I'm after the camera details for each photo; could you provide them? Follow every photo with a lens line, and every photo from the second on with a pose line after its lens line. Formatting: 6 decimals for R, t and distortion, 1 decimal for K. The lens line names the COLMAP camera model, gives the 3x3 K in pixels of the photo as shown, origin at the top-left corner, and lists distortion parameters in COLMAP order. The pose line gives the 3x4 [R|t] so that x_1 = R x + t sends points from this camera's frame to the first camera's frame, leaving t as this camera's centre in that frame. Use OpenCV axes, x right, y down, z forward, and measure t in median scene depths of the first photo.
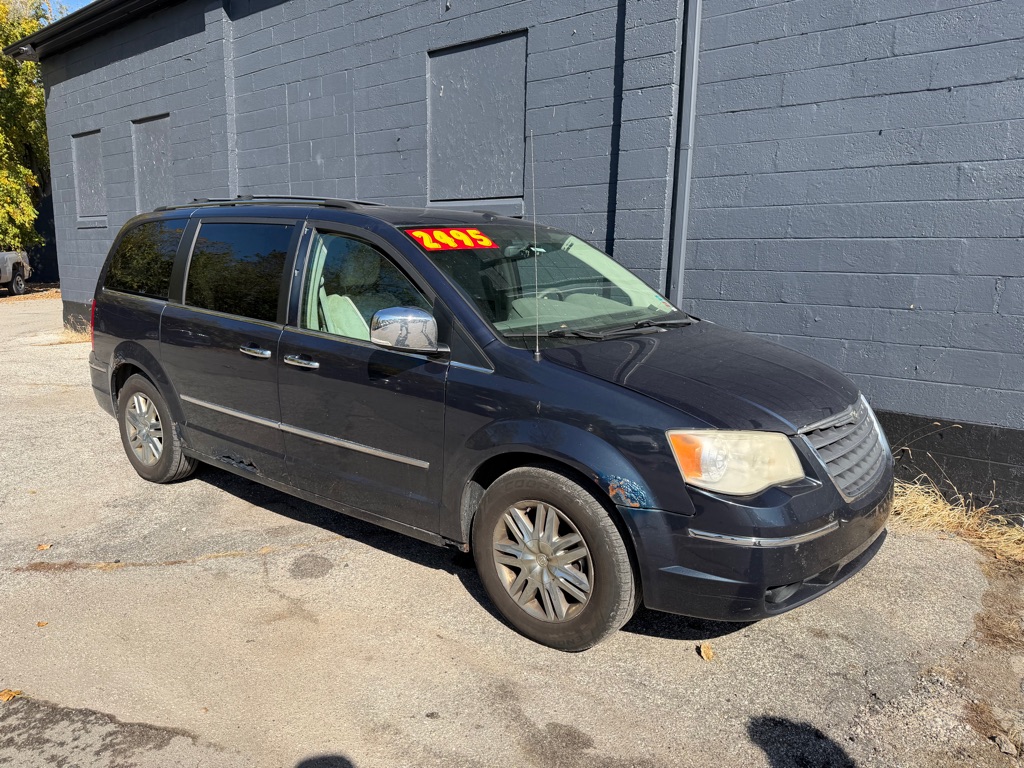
lens RADIAL K [[718.1, 0, 511.2], [0, 718.1, 387.1], [0, 0, 1]] dist [0.005022, -0.013062]
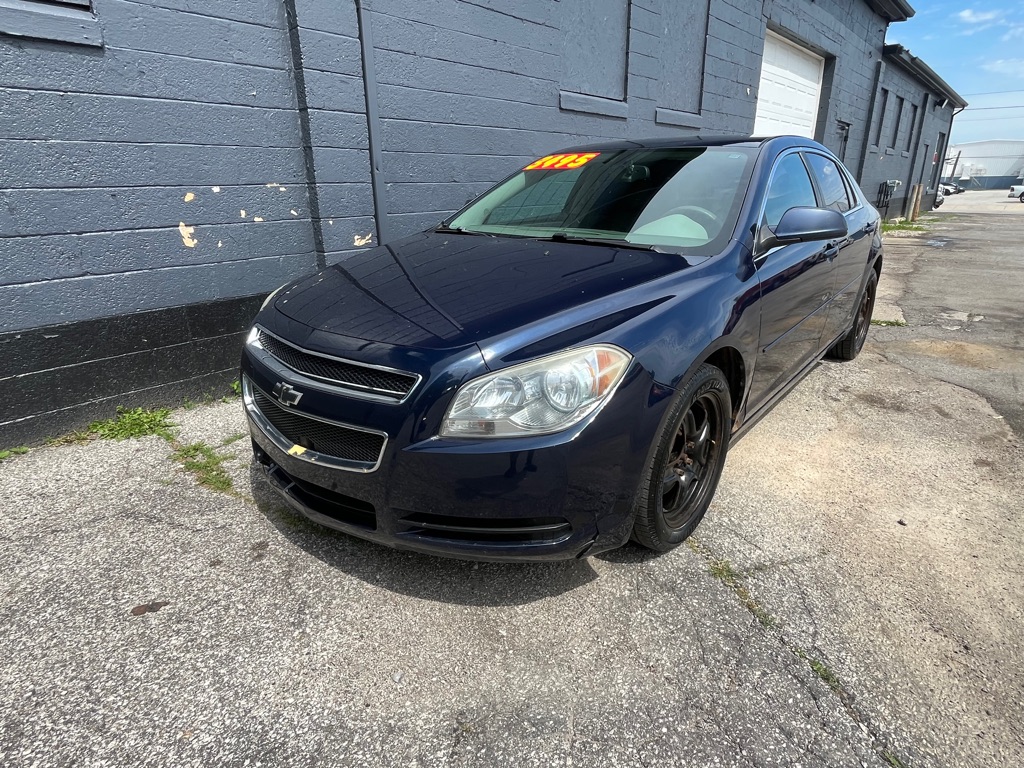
lens RADIAL K [[562.0, 0, 513.9], [0, 562.0, 379.4], [0, 0, 1]] dist [-0.002569, -0.000903]
pose [[0.029644, -0.352704, 0.935265, -0.635832], [0.183872, 0.921633, 0.341736, -0.122494], [-0.982503, 0.161838, 0.092173, 0.920450]]
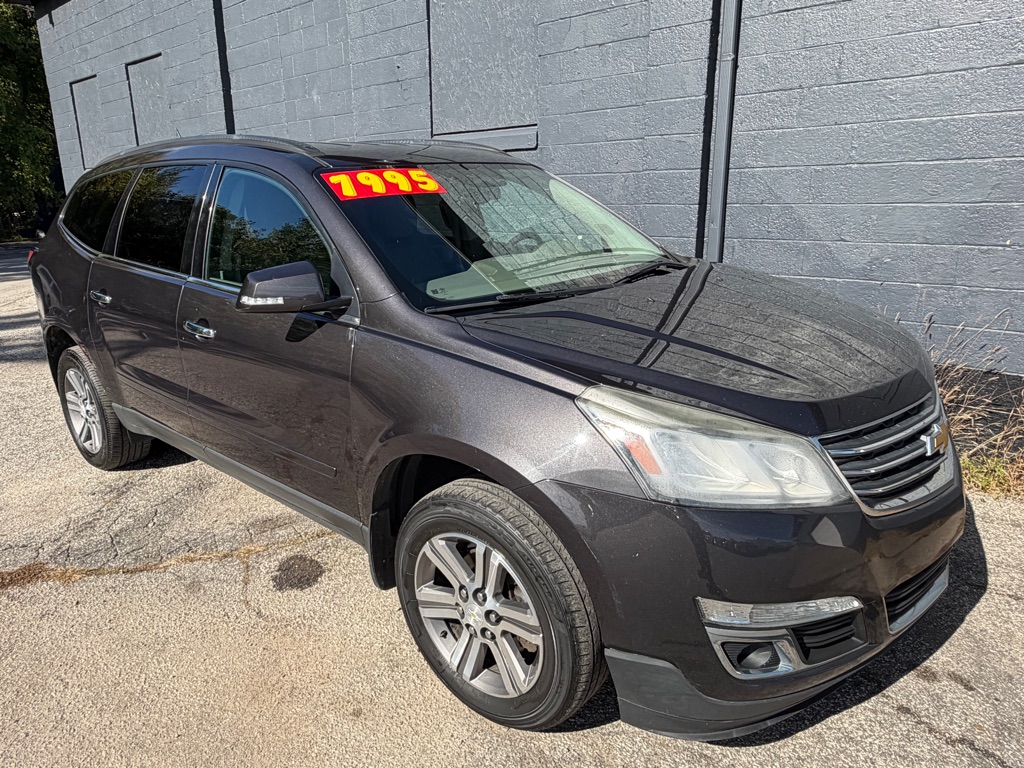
lens RADIAL K [[683.9, 0, 506.3], [0, 683.9, 384.3], [0, 0, 1]] dist [-0.004341, 0.004205]
pose [[0.999099, -0.022351, -0.036090, 0.003197], [0.025494, 0.995695, 0.089110, -0.032189], [0.033943, -0.089950, 0.995368, 0.170563]]
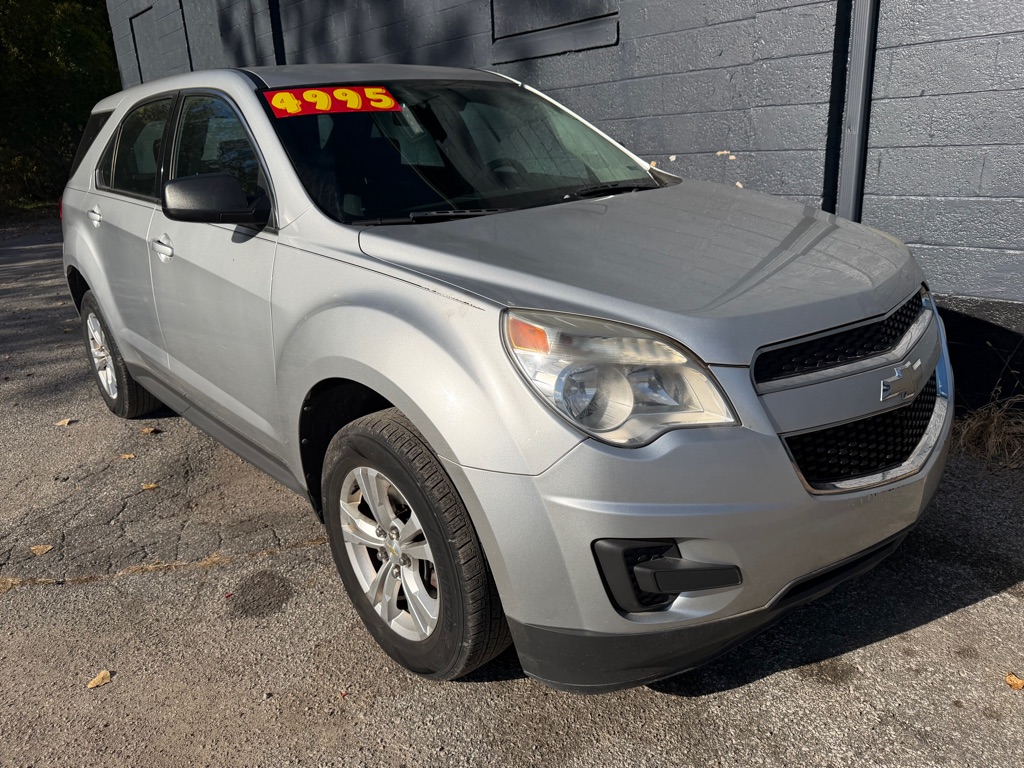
lens RADIAL K [[756.8, 0, 513.9], [0, 756.8, 384.6], [0, 0, 1]] dist [-0.007670, -0.000960]
pose [[0.981971, -0.012779, -0.188599, 0.068422], [0.038795, 0.990098, 0.134907, -0.022813], [0.185008, -0.139792, 0.972744, 0.307884]]
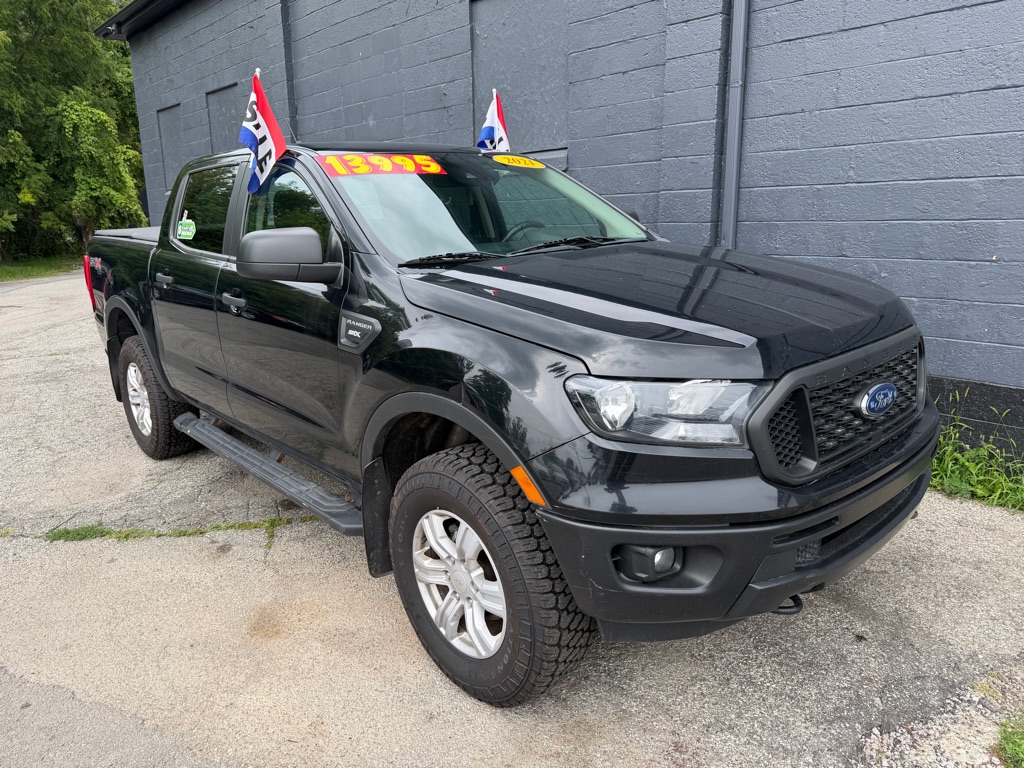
lens RADIAL K [[722.2, 0, 512.2], [0, 722.2, 386.1], [0, 0, 1]] dist [-0.002467, -0.004961]
pose [[0.990412, -0.002087, -0.138127, 0.100551], [0.009276, 0.998634, 0.051427, -0.008272], [0.137831, -0.052215, 0.989079, 0.058257]]
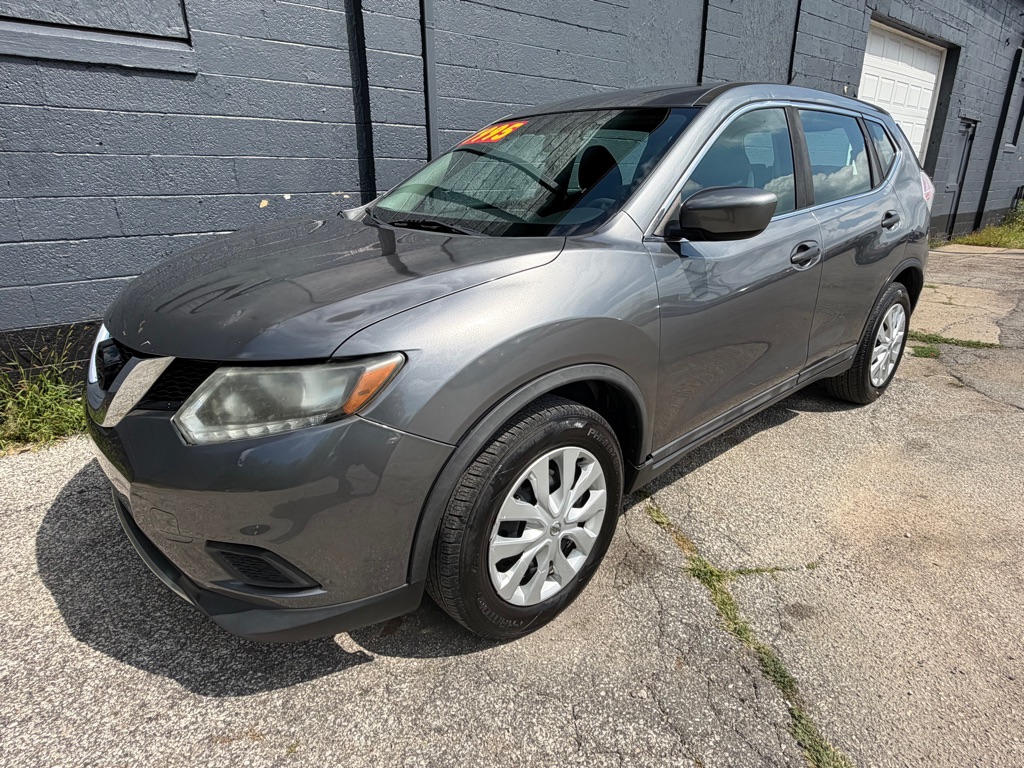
lens RADIAL K [[579.5, 0, 508.4], [0, 579.5, 384.3], [0, 0, 1]] dist [0.002142, -0.001604]
pose [[0.185503, -0.342549, 0.921004, -0.681416], [0.182619, 0.932962, 0.310214, -0.120576], [-0.965525, 0.110647, 0.235623, 0.854837]]
